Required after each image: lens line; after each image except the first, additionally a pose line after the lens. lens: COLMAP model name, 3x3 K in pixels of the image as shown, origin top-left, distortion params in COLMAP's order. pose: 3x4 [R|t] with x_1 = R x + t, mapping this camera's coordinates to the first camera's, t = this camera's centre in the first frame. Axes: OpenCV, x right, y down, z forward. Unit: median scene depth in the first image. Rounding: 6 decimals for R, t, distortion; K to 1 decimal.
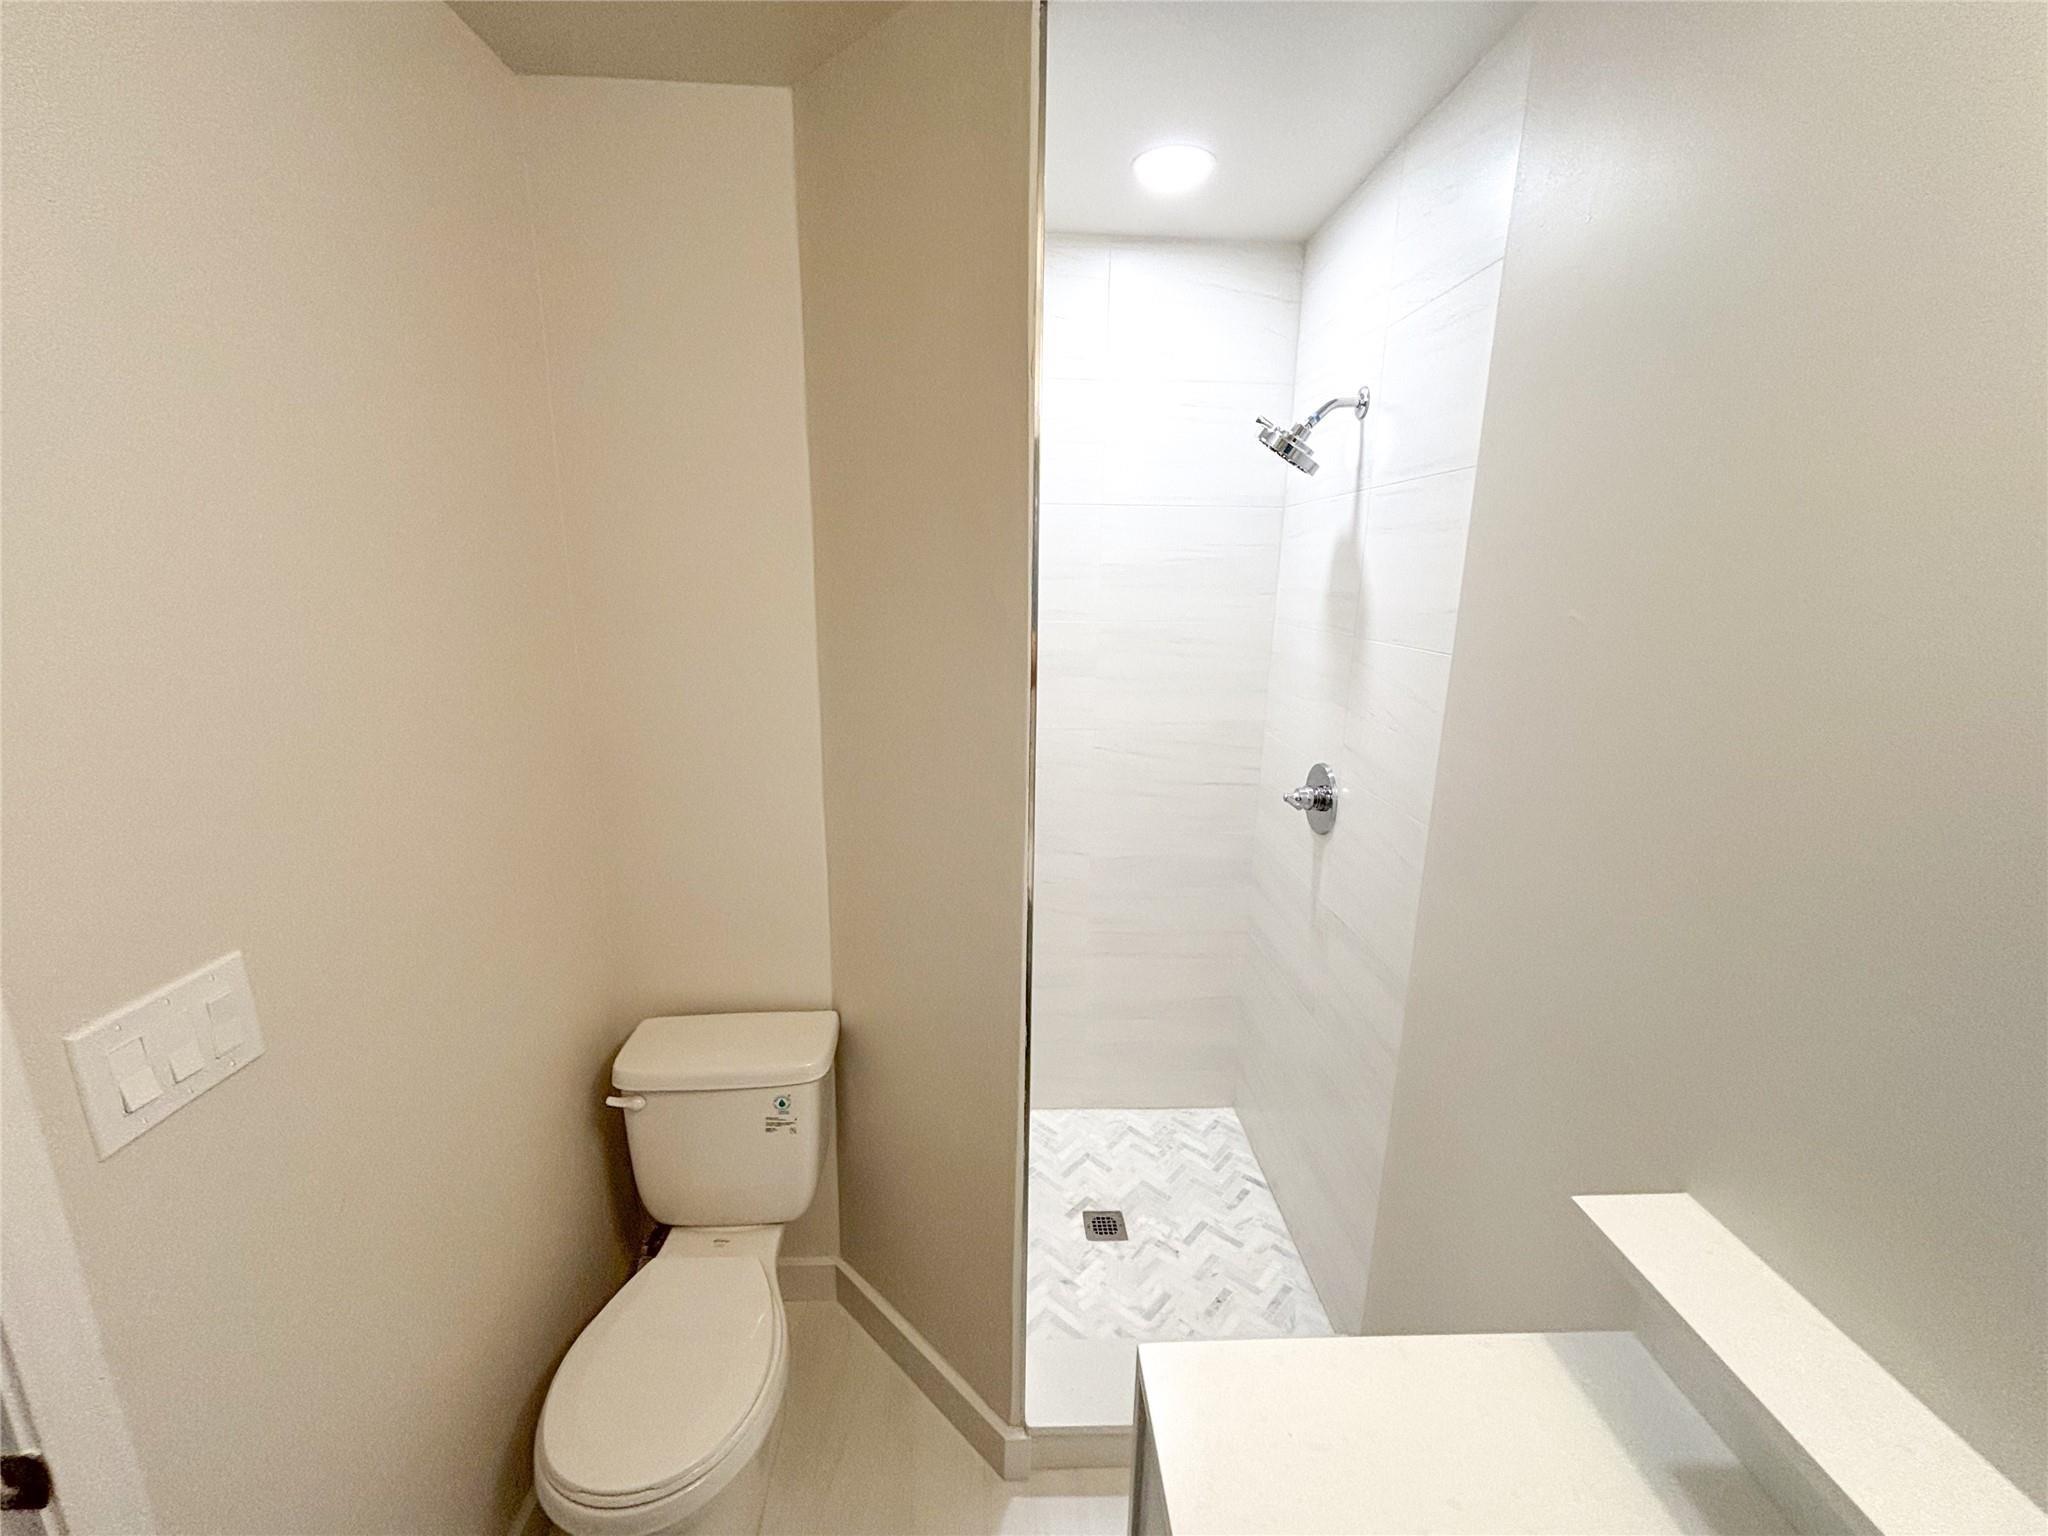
lens RADIAL K [[825.2, 0, 1023.7], [0, 825.2, 769.5], [0, 0, 1]] dist [-0.000409, 0.000135]
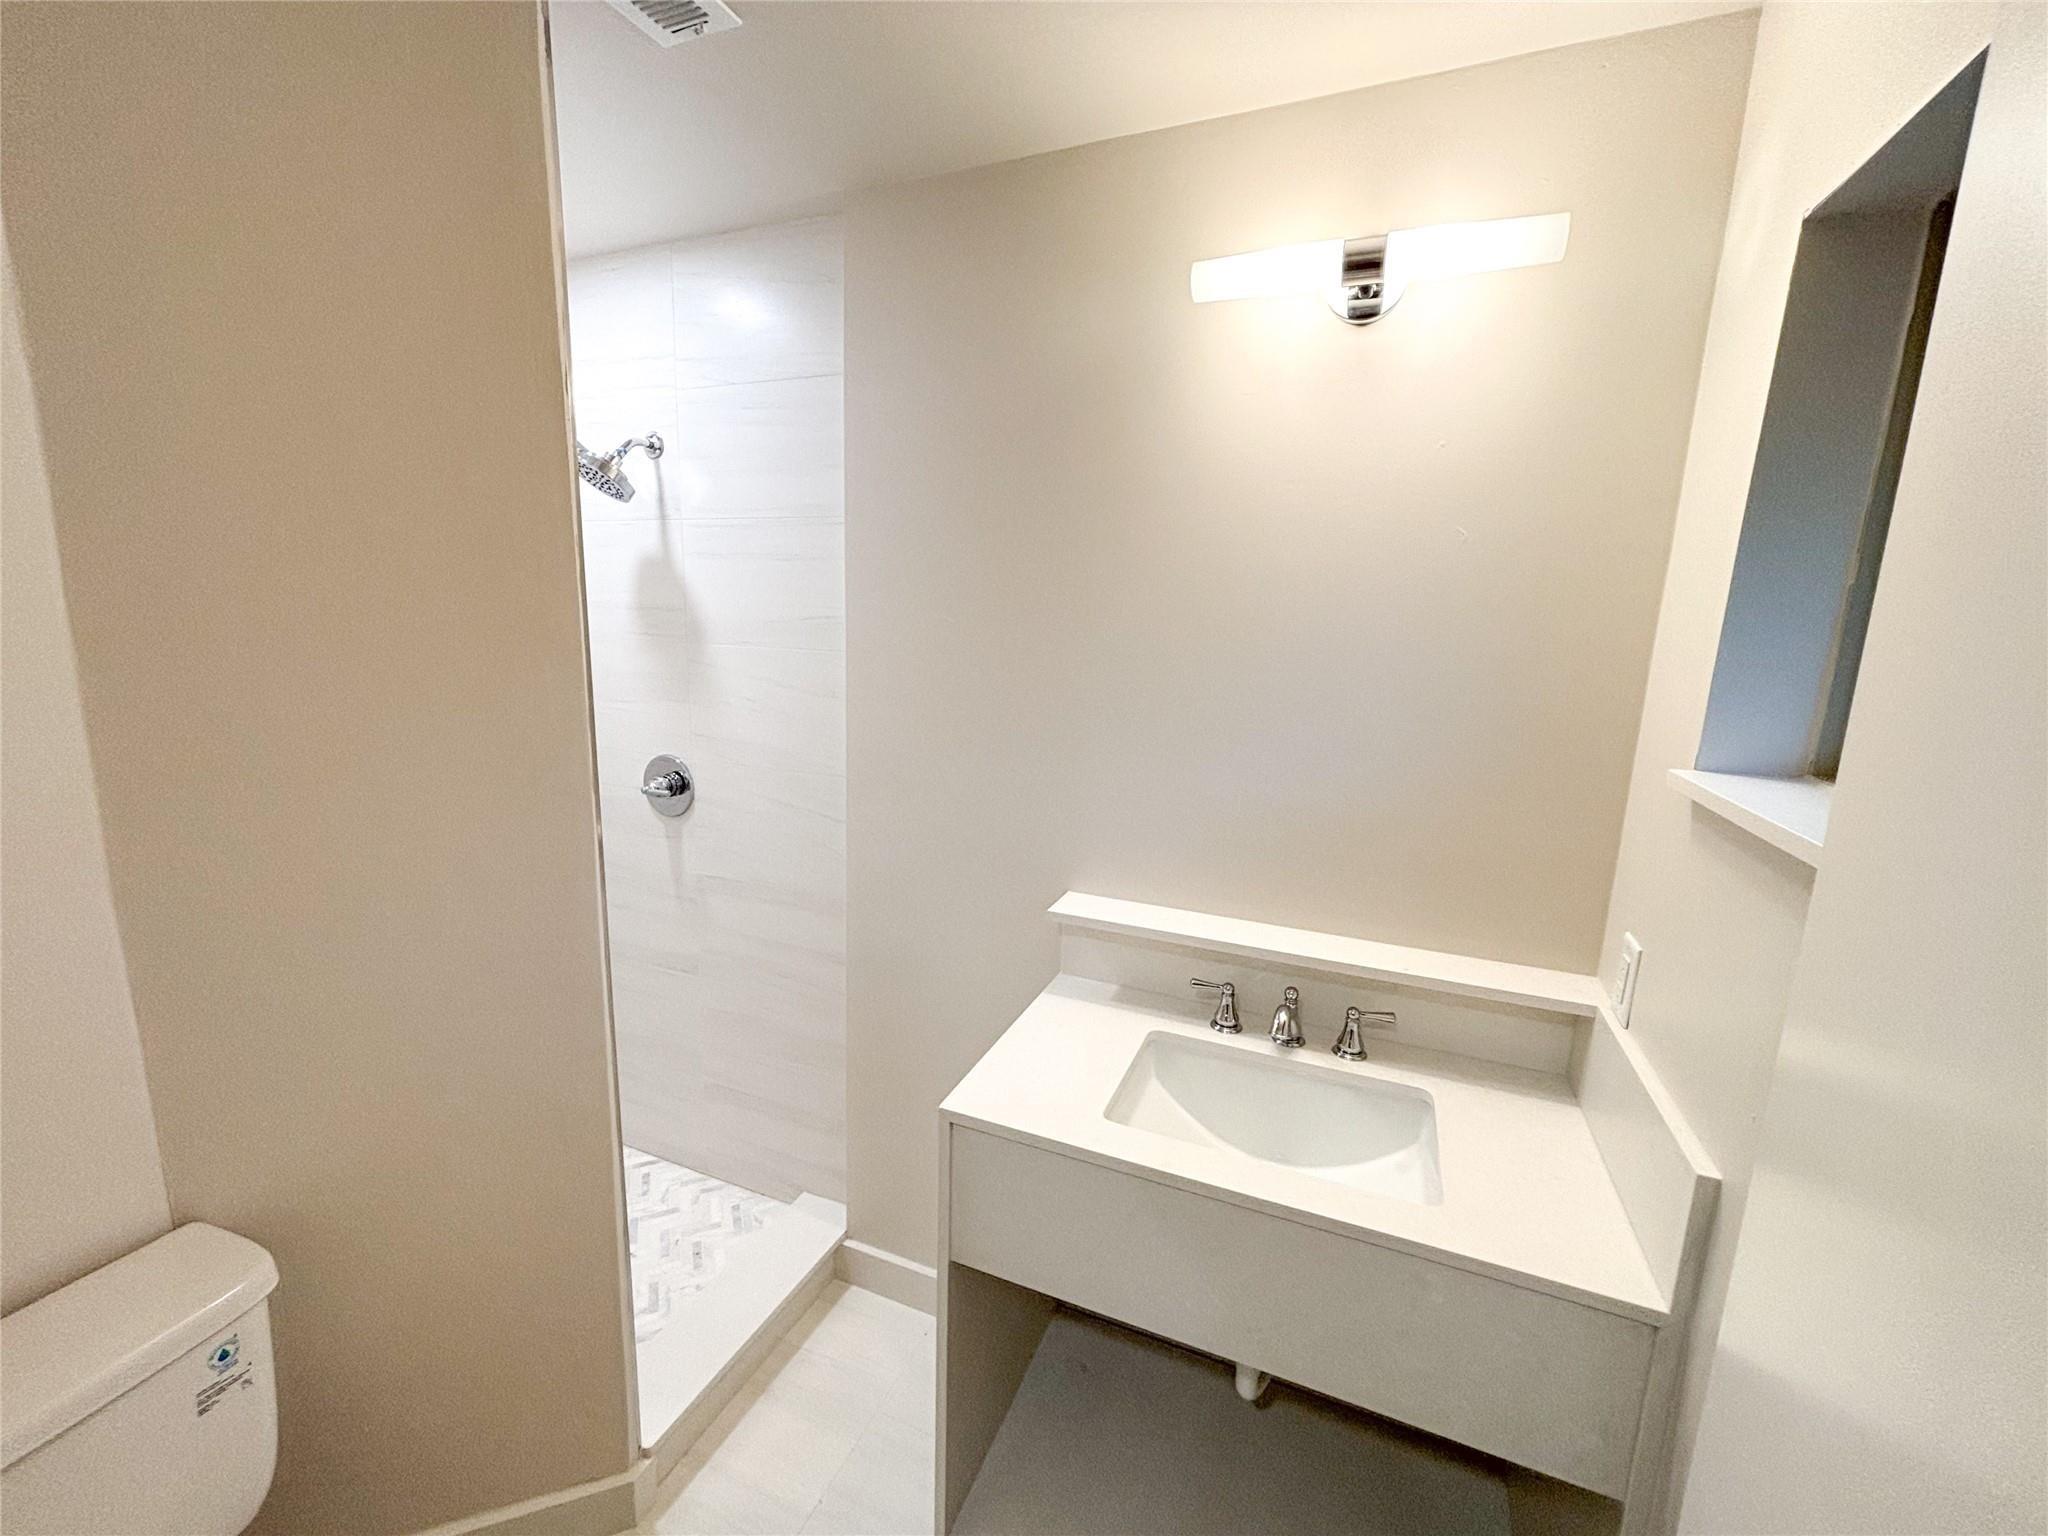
lens RADIAL K [[825.2, 0, 1026.5], [0, 825.2, 765.6], [0, 0, 1]] dist [-0.000409, 0.000135]
pose [[0.418327, -0.158653, 0.894333, -0.485744], [0.179966, 0.979584, 0.089596, -0.005048], [-0.890289, 0.123469, 0.438339, 0.061990]]
